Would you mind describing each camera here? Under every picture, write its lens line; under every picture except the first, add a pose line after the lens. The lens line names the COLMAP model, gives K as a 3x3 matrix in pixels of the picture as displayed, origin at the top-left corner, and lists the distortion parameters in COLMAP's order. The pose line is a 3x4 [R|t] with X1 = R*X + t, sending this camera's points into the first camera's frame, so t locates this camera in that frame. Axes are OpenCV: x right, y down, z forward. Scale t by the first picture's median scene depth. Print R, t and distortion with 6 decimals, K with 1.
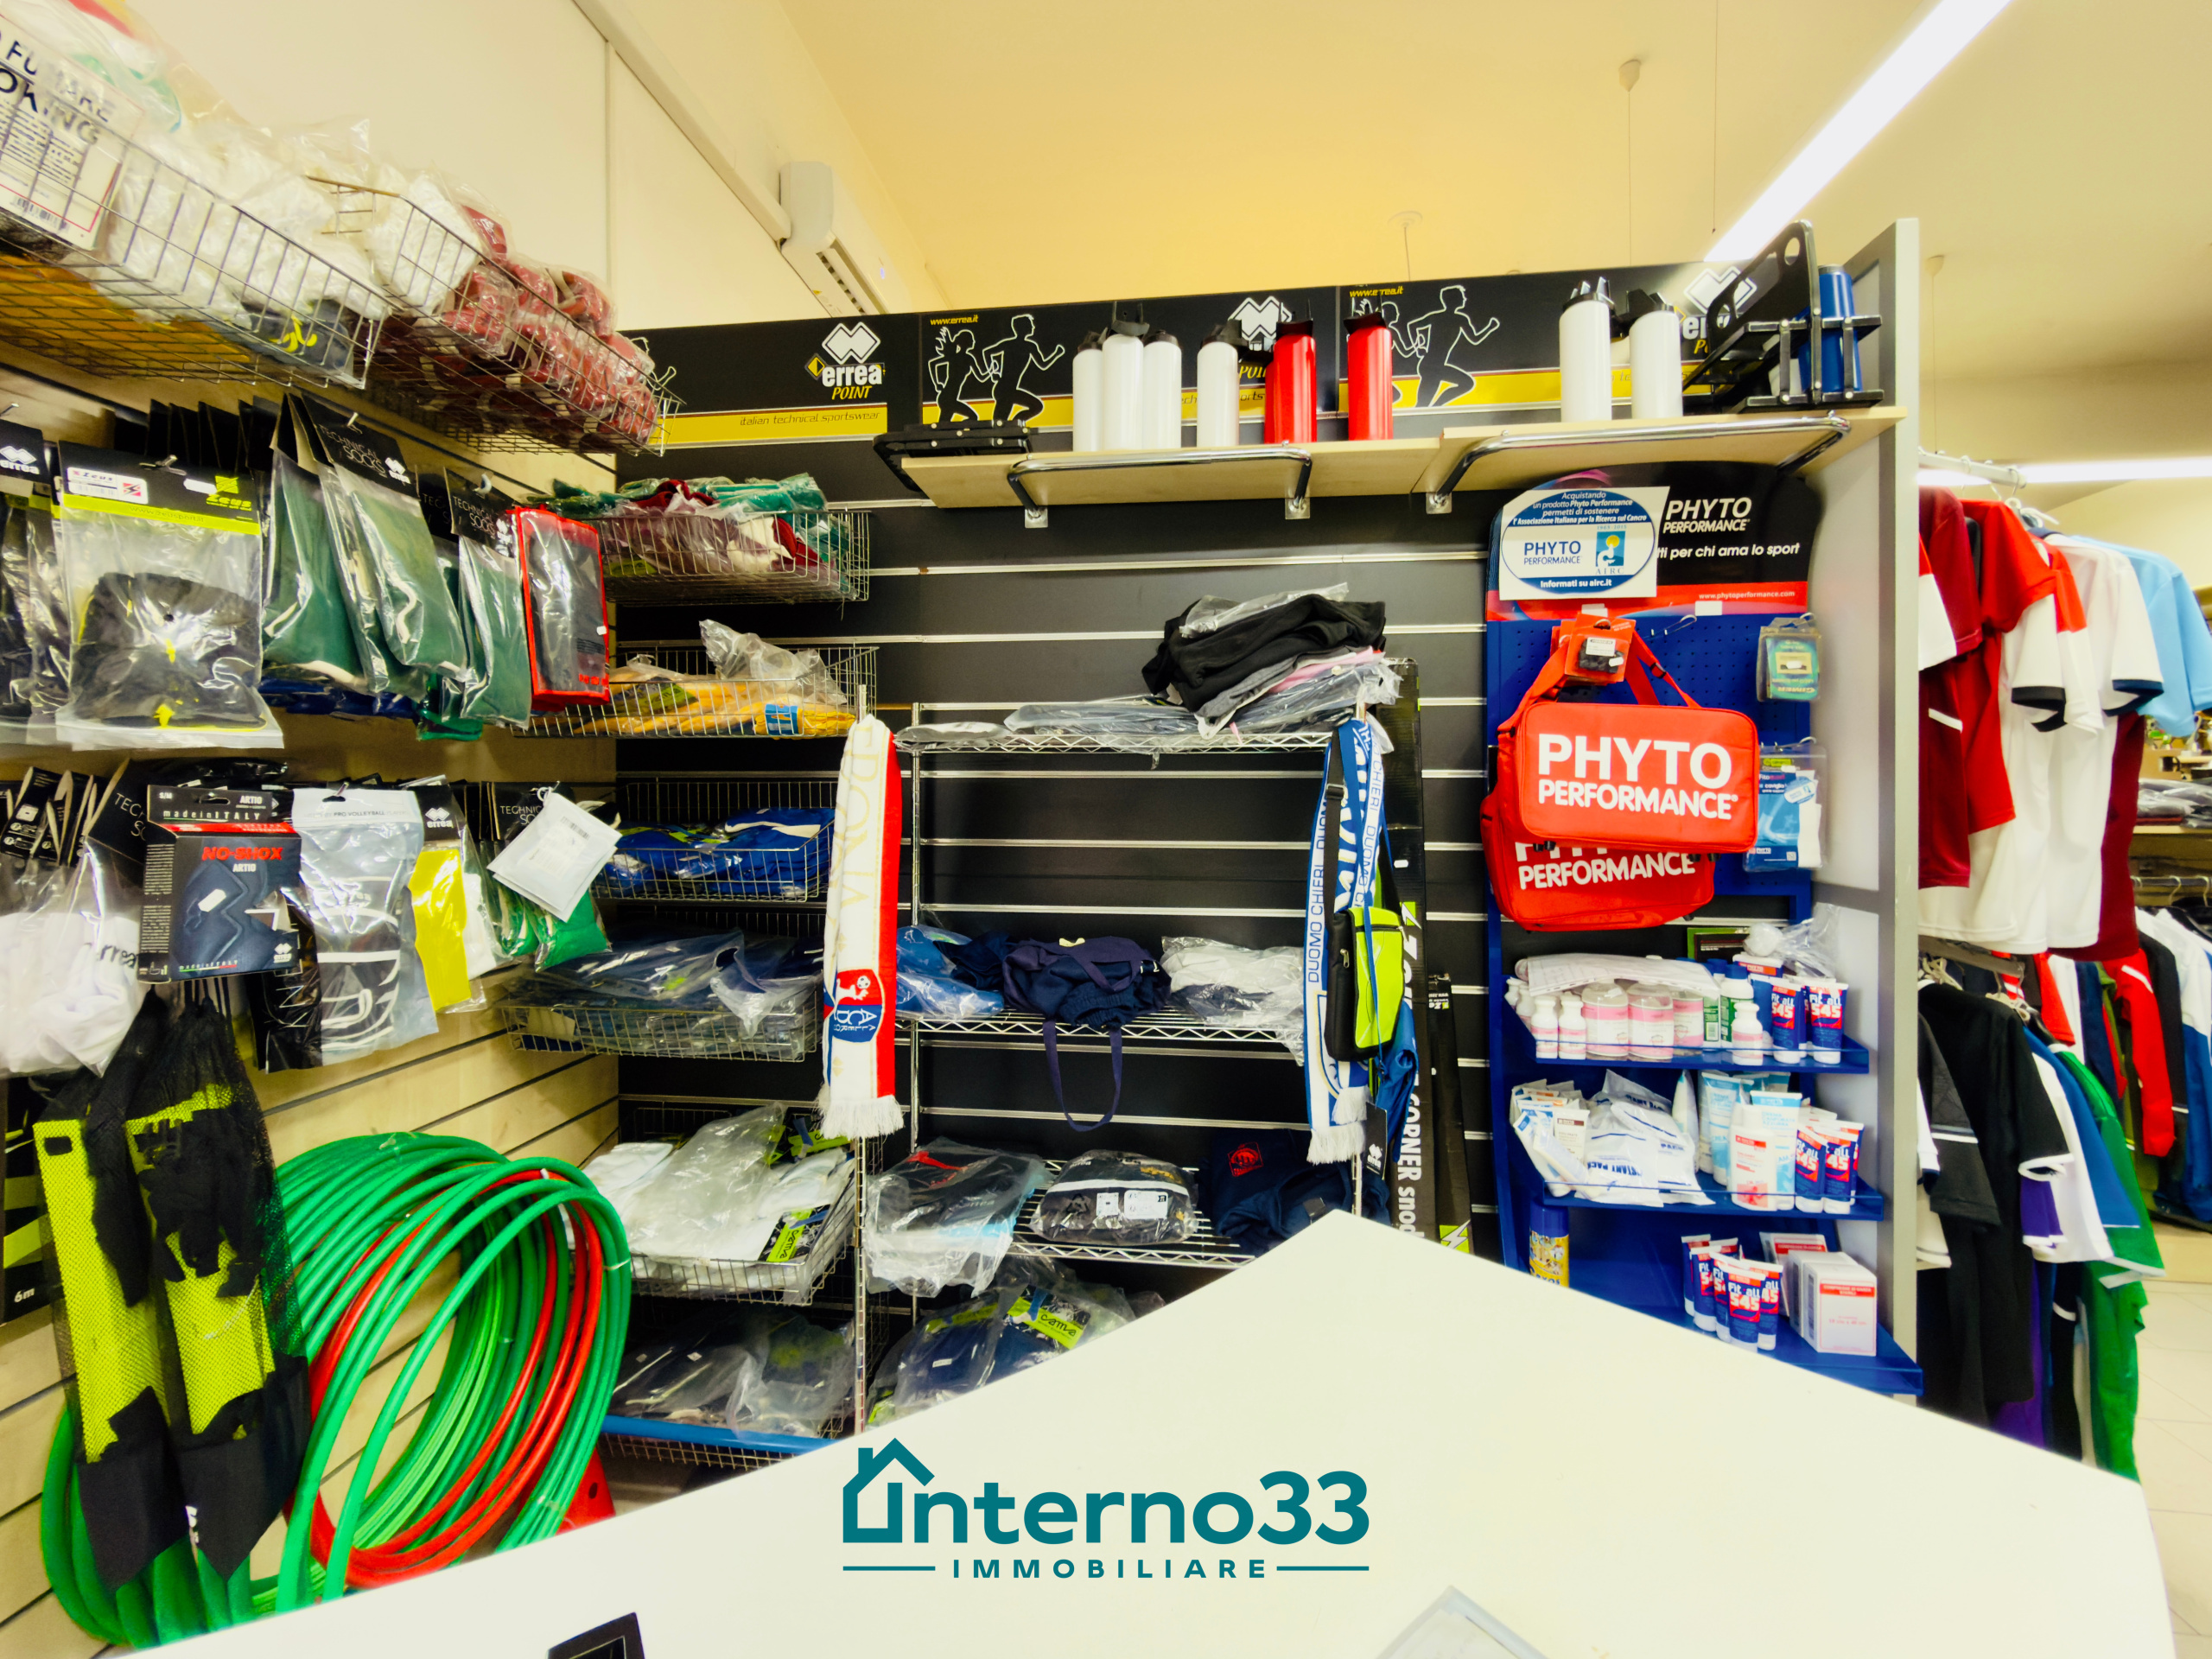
lens RADIAL K [[924.0, 0, 1088.6], [0, 924.0, 786.0], [0, 0, 1]] dist [0.000033, -0.000269]
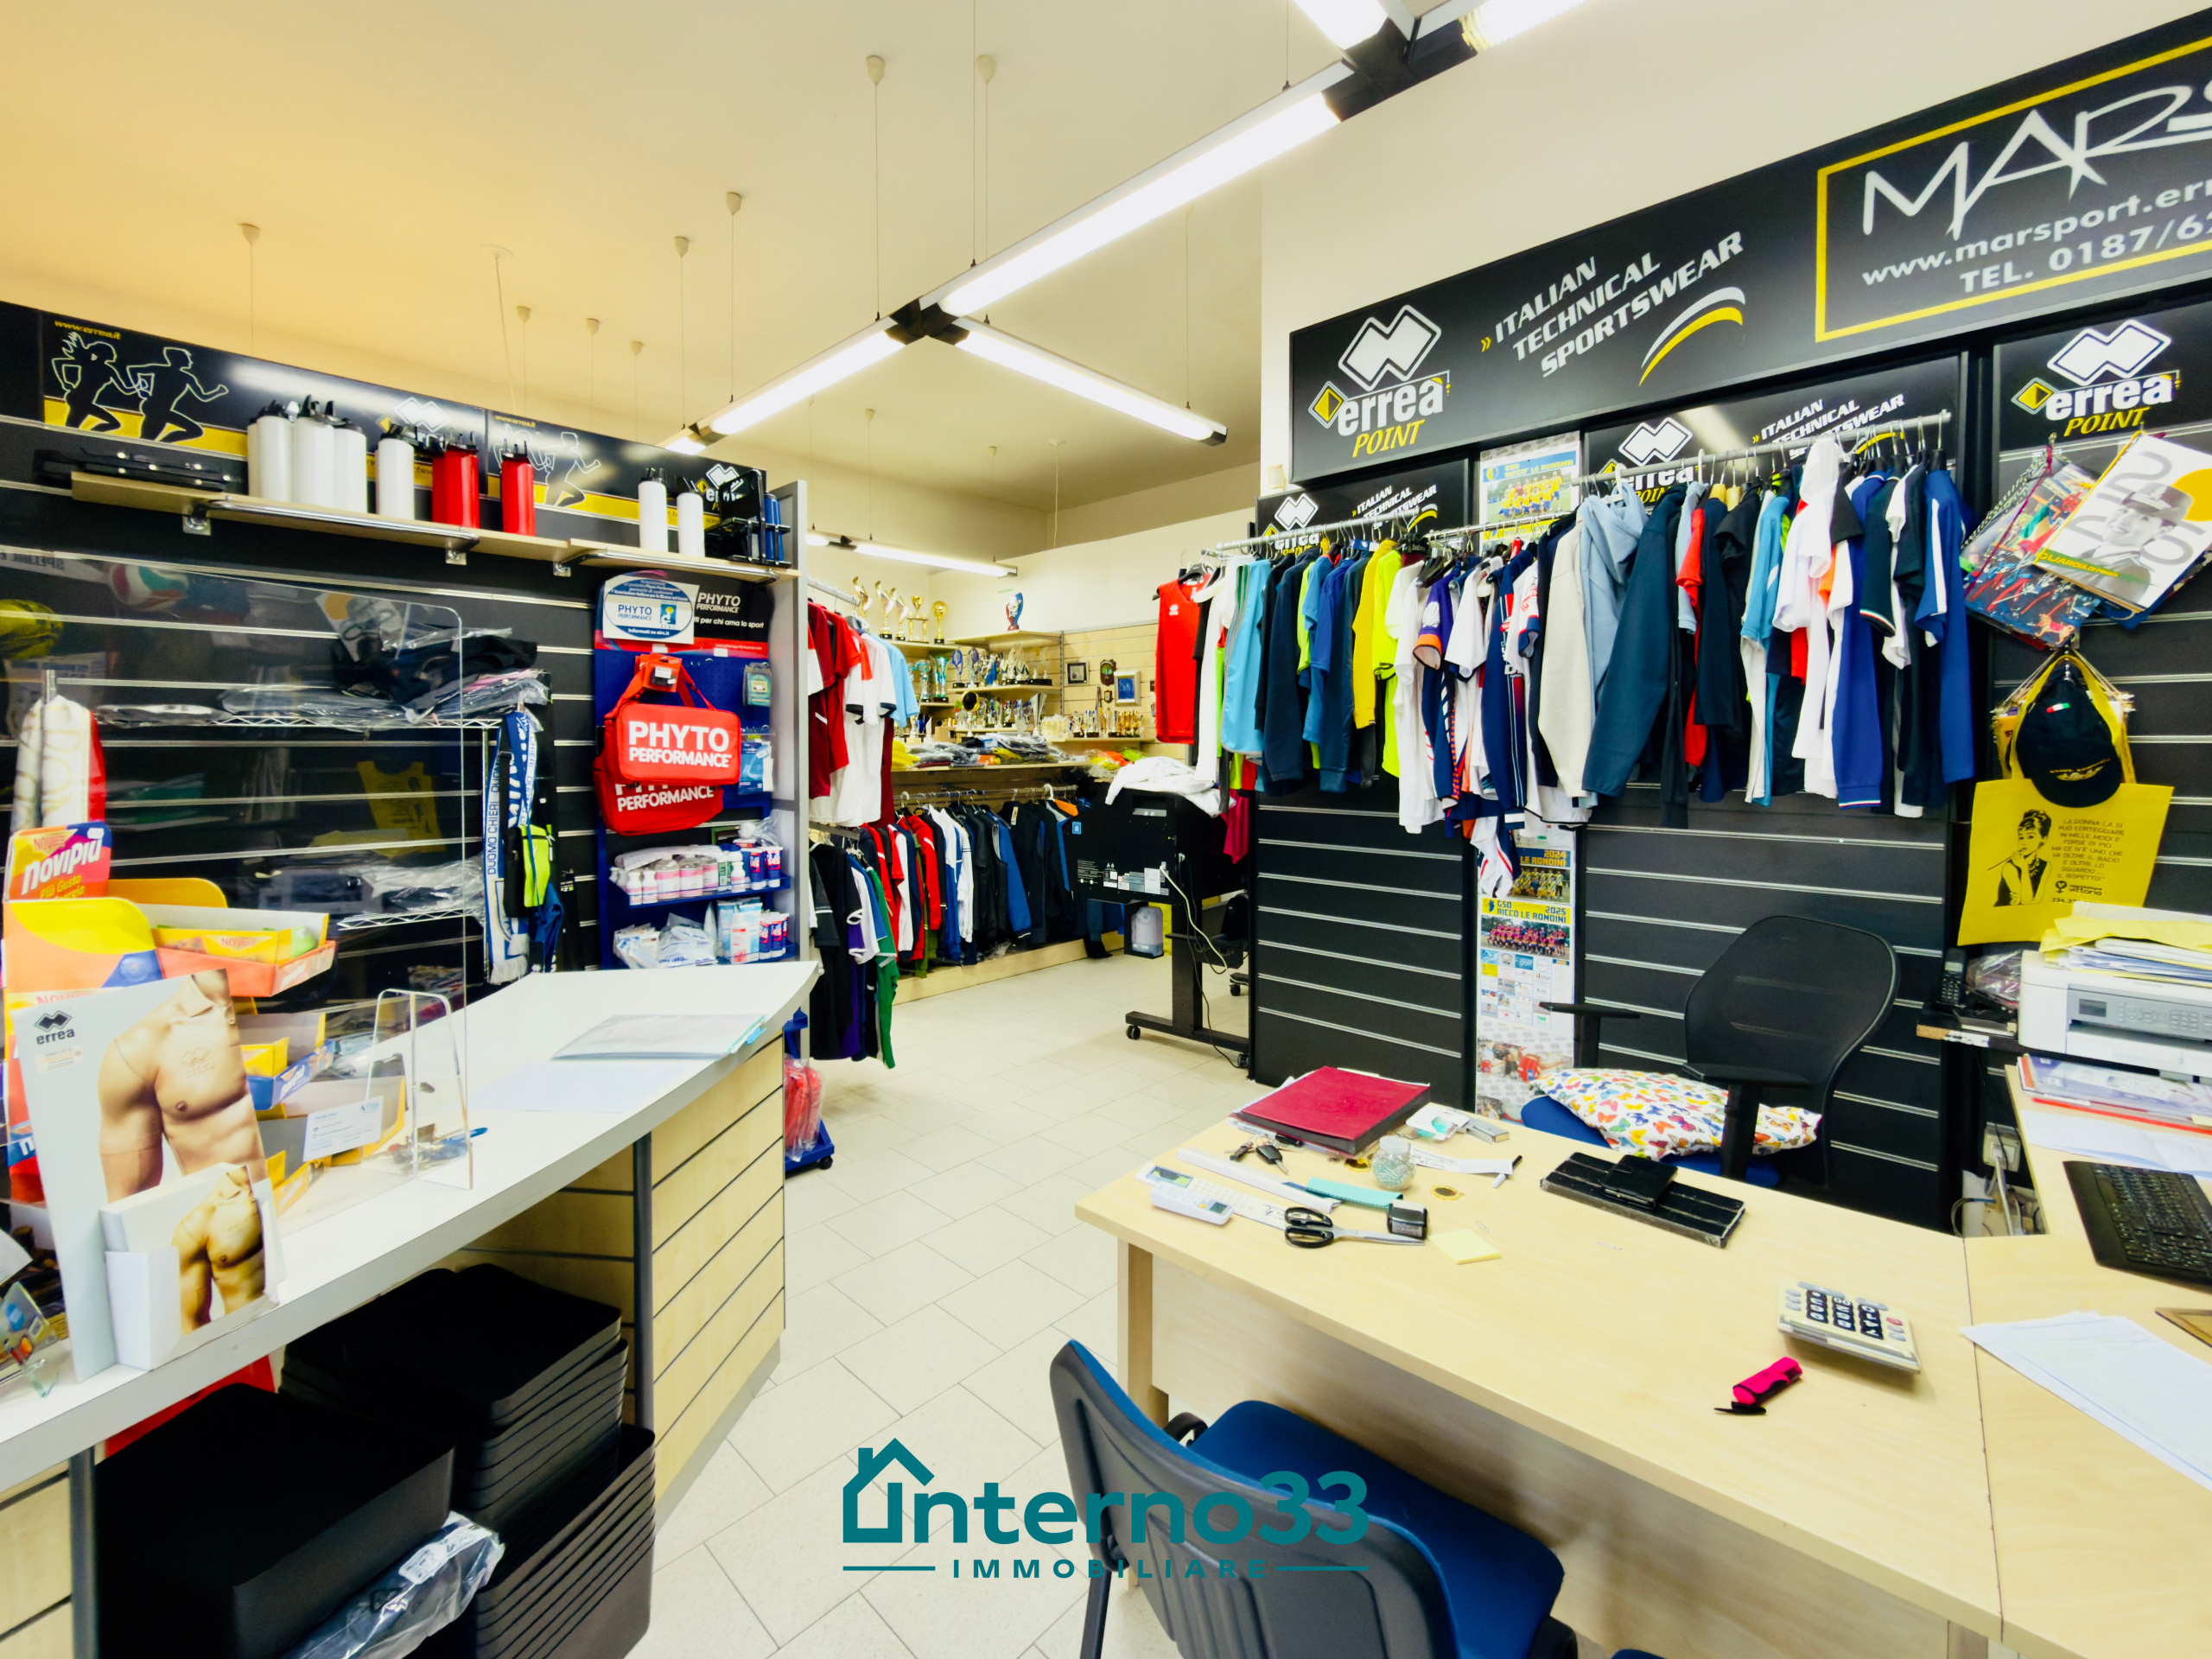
lens RADIAL K [[924.0, 0, 1103.5], [0, 924.0, 760.4], [0, 0, 1]] dist [0.000033, -0.000269]
pose [[0.587181, -0.017248, 0.809272, -0.394474], [0.000157, 0.999775, 0.021195, -0.018733], [-0.809456, -0.012318, 0.587052, -0.739730]]
